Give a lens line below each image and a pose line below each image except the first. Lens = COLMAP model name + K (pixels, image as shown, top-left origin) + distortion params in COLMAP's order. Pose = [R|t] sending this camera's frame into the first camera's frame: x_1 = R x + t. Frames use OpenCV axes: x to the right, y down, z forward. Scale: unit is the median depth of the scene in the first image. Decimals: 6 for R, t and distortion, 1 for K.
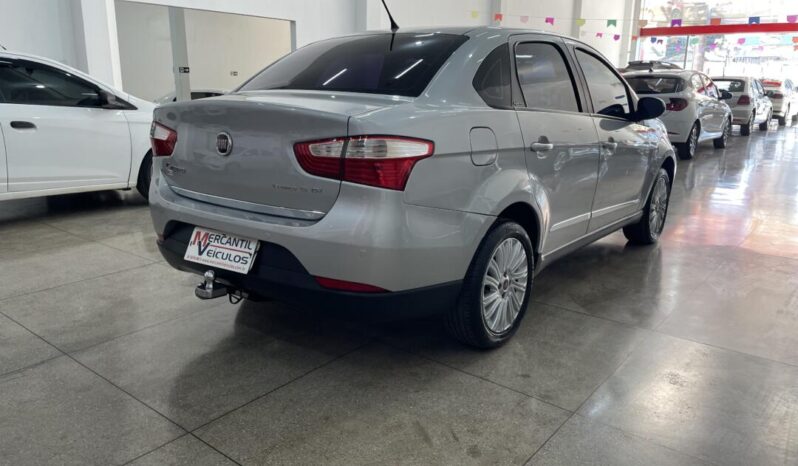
lens RADIAL K [[609.7, 0, 407.1], [0, 609.7, 235.1], [0, 0, 1]] dist [0.046108, -0.003895]
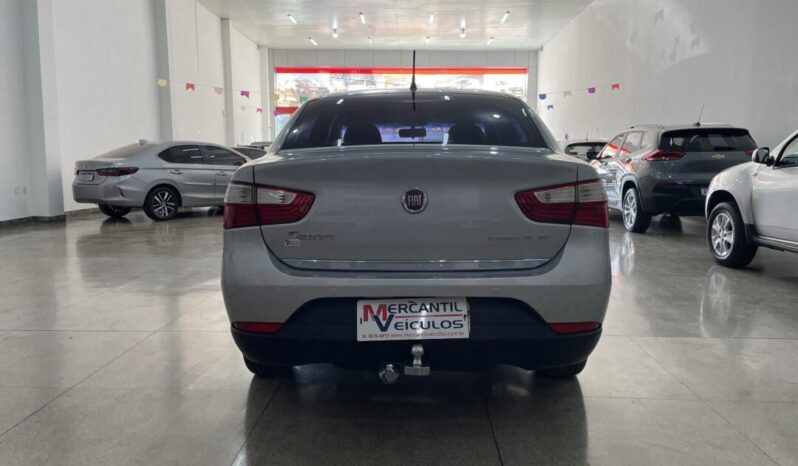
lens RADIAL K [[609.7, 0, 402.4], [0, 609.7, 231.3], [0, 0, 1]] dist [0.046108, -0.003895]
pose [[0.803748, -0.077947, 0.589841, -0.851905], [0.150000, 0.985905, -0.074110, -0.039543], [-0.575751, 0.148042, 0.804111, 0.297733]]
